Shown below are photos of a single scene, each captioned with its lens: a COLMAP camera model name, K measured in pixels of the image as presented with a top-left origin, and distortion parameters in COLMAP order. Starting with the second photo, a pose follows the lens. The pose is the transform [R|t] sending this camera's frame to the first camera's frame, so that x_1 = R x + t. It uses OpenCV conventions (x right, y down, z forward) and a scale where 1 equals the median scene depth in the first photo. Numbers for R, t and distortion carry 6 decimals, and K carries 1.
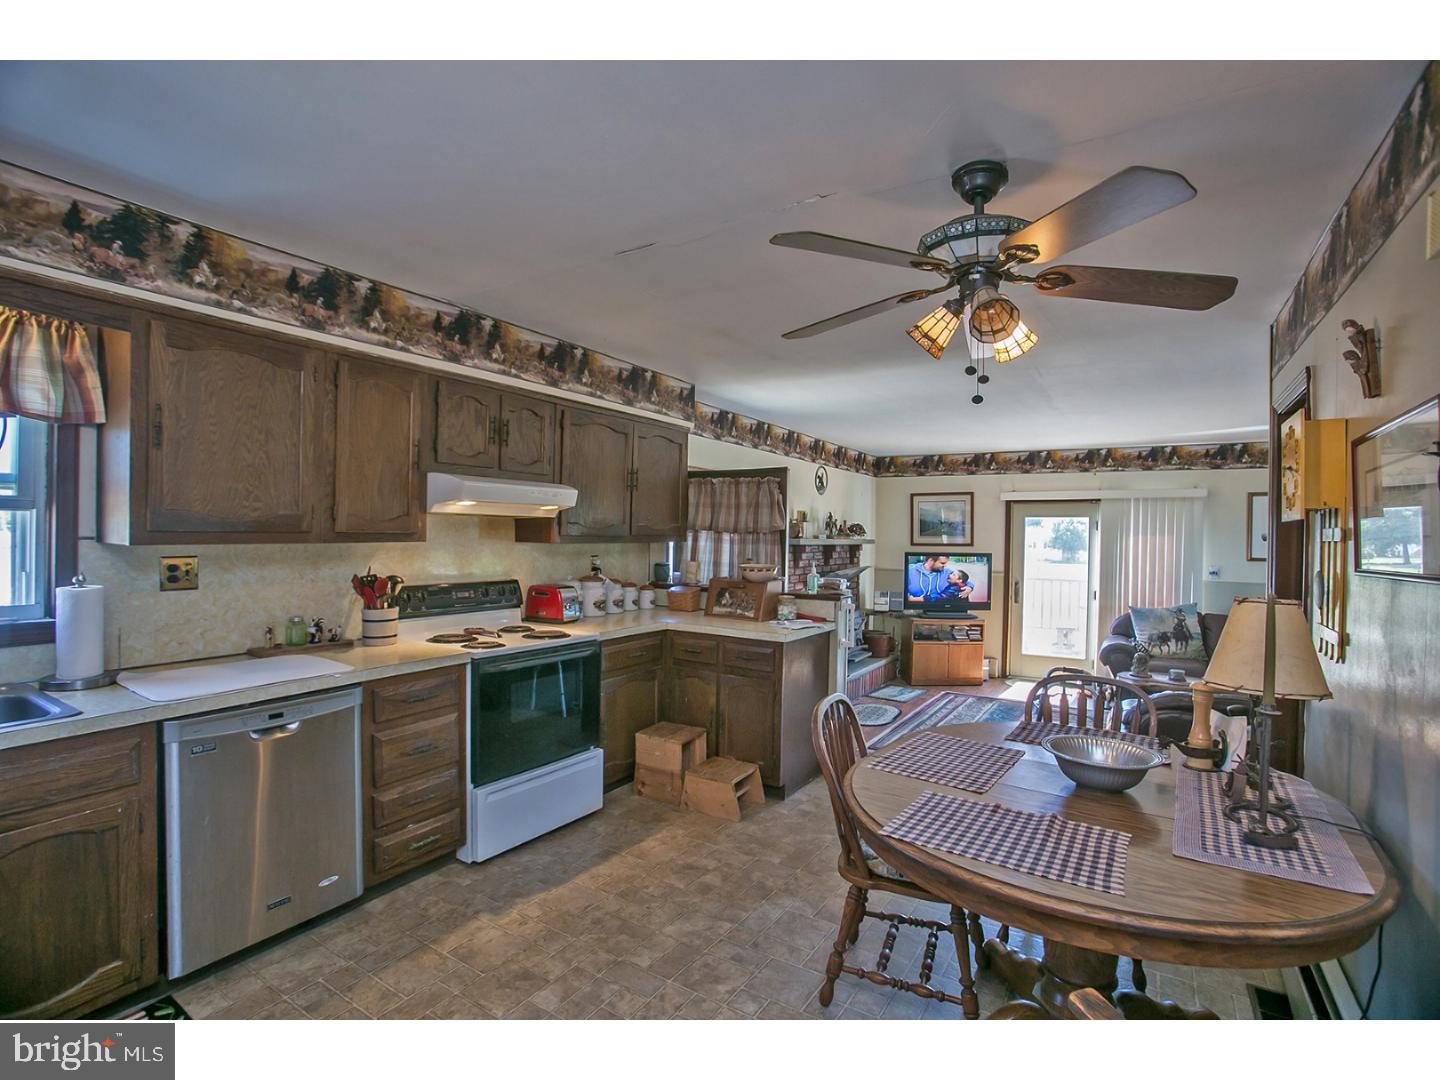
lens RADIAL K [[690.2, 0, 733.8], [0, 690.2, 536.2], [0, 0, 1]] dist [-0.043589, 0.011249]
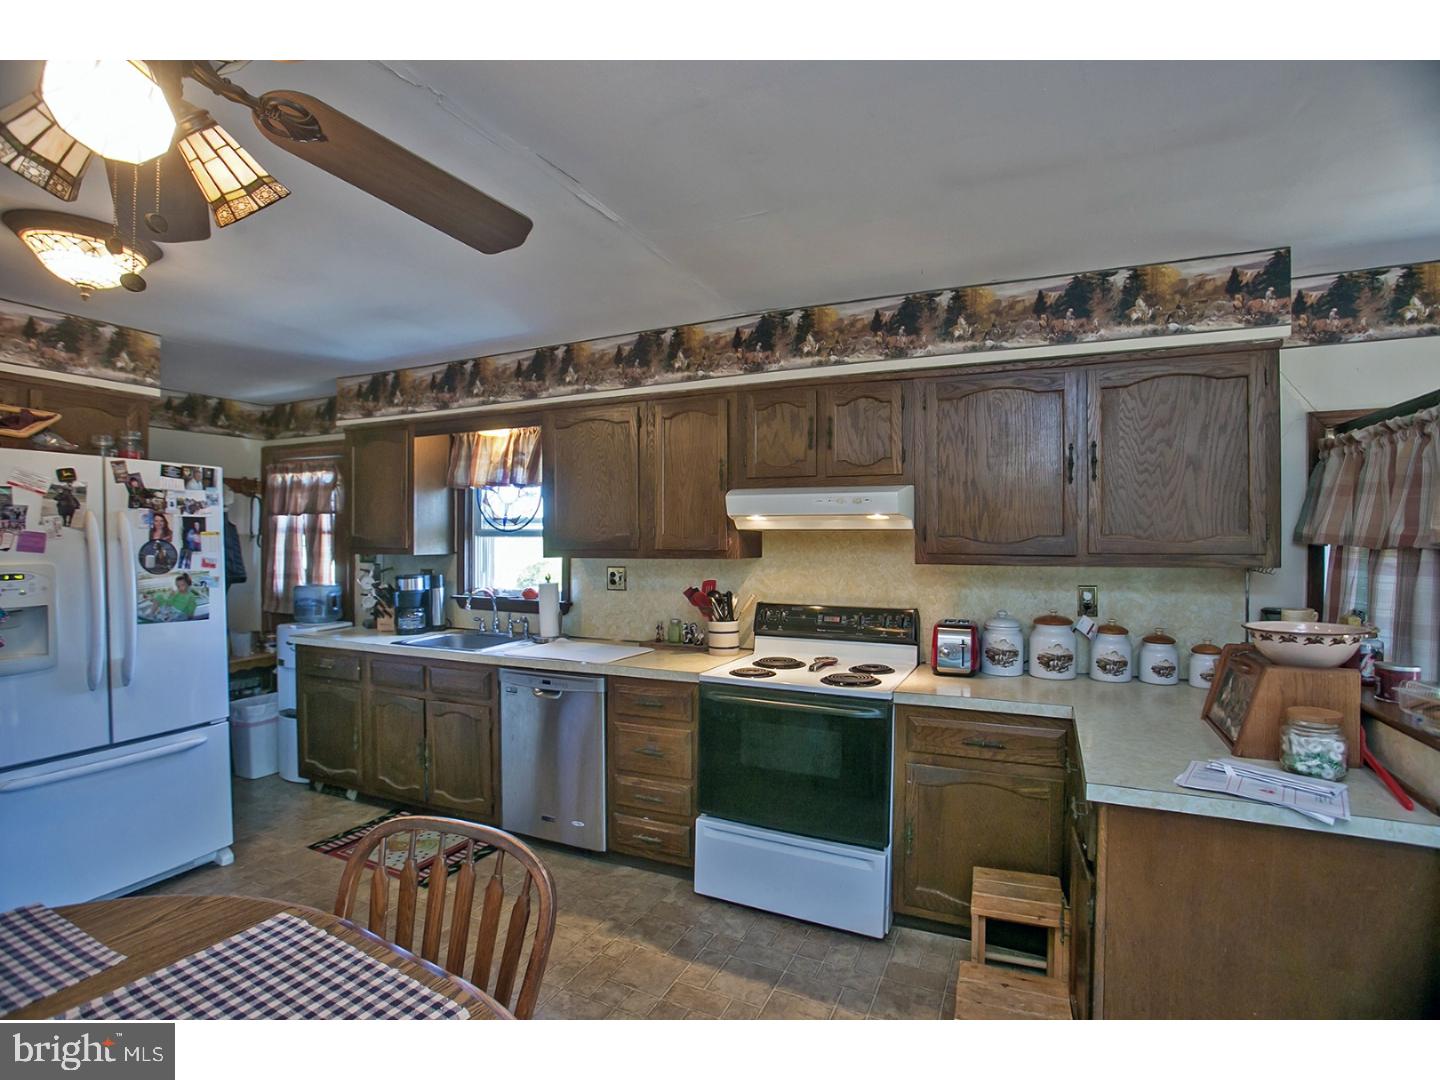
lens RADIAL K [[690.2, 0, 728.6], [0, 690.2, 549.3], [0, 0, 1]] dist [-0.043589, 0.011249]
pose [[0.140526, -0.012908, -0.989993, 0.459145], [-0.013863, 0.999791, -0.015003, 0.008331], [0.989980, 0.015833, 0.140318, 0.704116]]
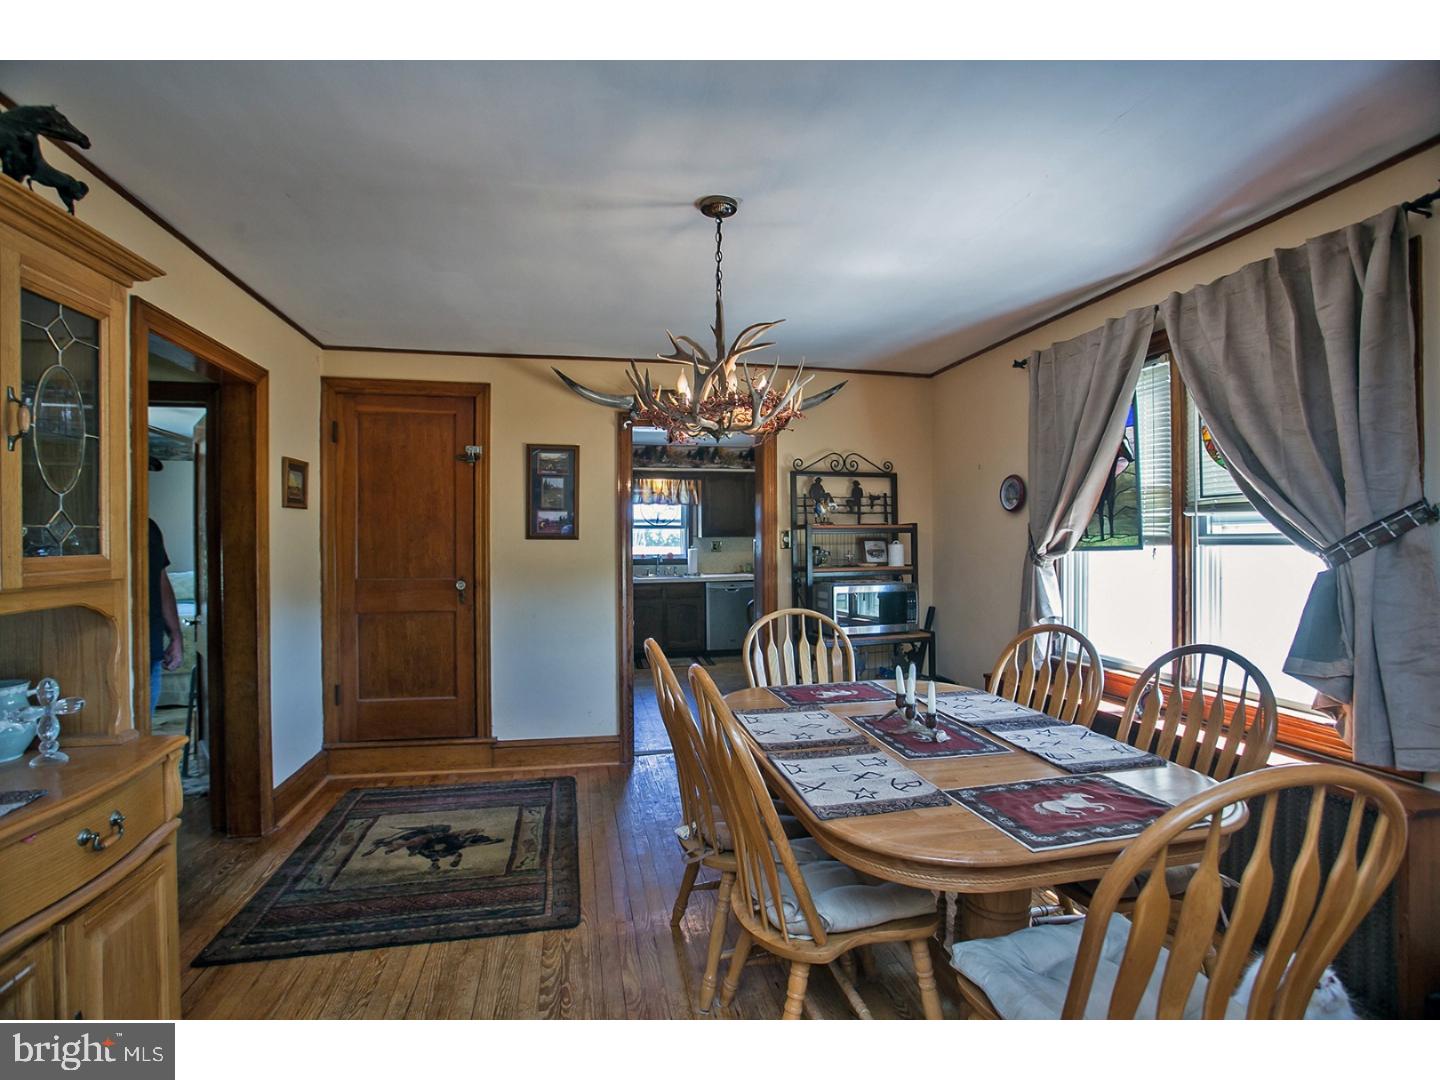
lens RADIAL K [[690.2, 0, 719.4], [0, 690.2, 546.4], [0, 0, 1]] dist [-0.043589, 0.011249]
pose [[0.682993, -0.008068, -0.730381, 2.841244], [0.011156, 0.999938, -0.000613, 0.097056], [0.730340, -0.007730, 0.683040, -2.237908]]
